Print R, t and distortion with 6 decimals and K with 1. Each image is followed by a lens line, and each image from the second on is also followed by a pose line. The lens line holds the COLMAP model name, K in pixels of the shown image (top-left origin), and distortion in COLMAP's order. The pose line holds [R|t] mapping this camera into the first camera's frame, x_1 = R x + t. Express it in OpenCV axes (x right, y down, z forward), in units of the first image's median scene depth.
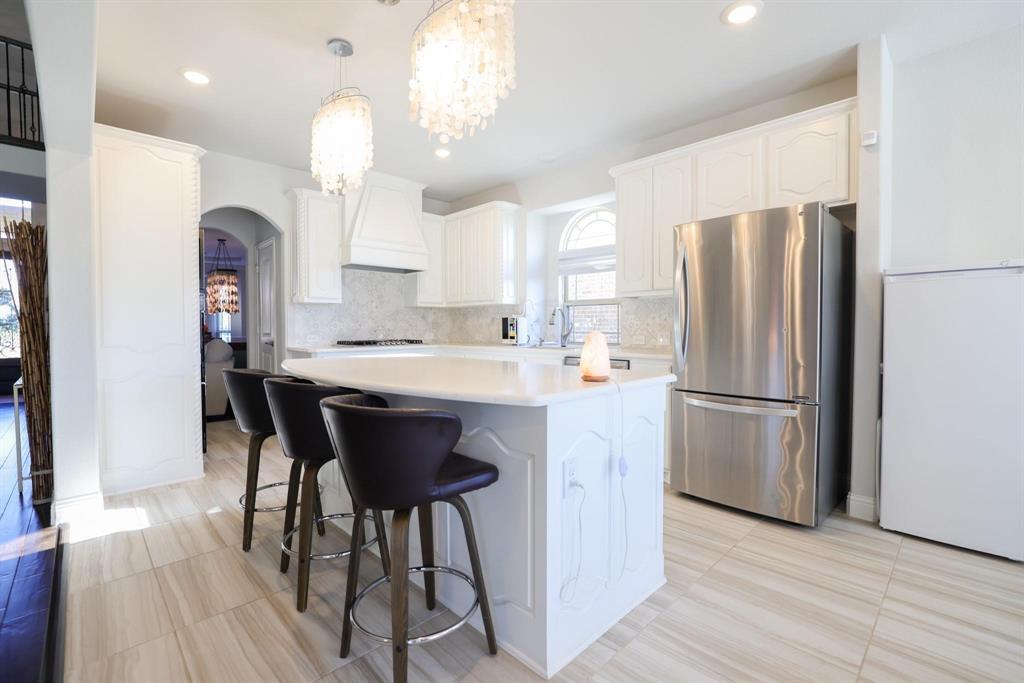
lens RADIAL K [[458.8, 0, 514.3], [0, 458.8, 339.9], [0, 0, 1]] dist [-0.025357, 0.001370]
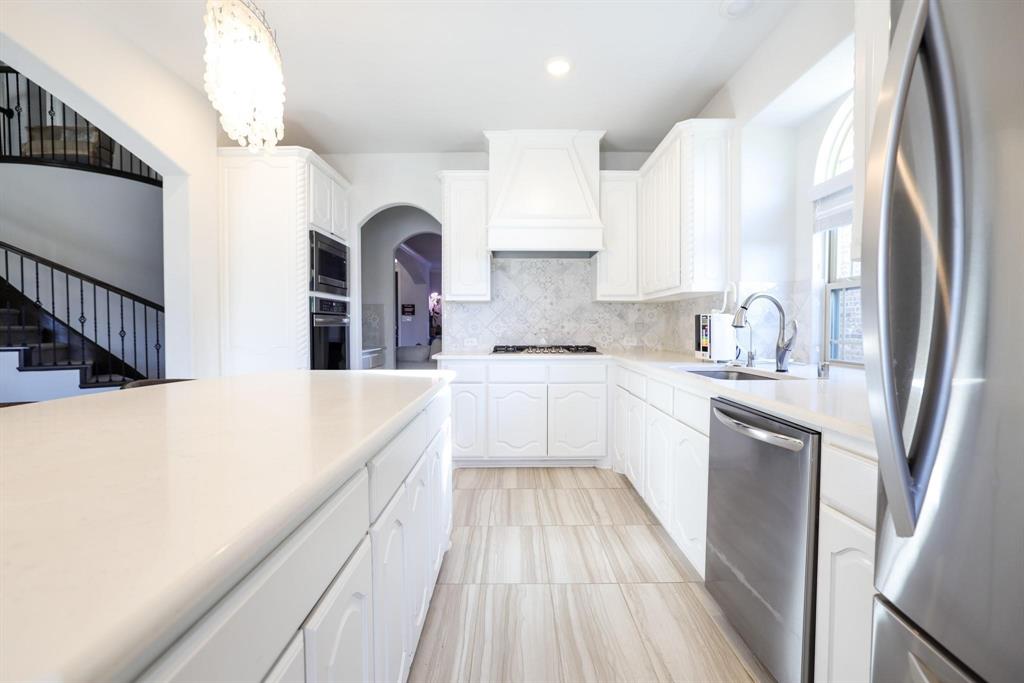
lens RADIAL K [[458.8, 0, 517.6], [0, 458.8, 337.7], [0, 0, 1]] dist [-0.025357, 0.001370]
pose [[0.715467, 0.018889, -0.698391, 0.216278], [-0.021161, 0.999762, 0.005361, -0.016314], [0.698326, 0.010943, 0.715696, 0.395206]]
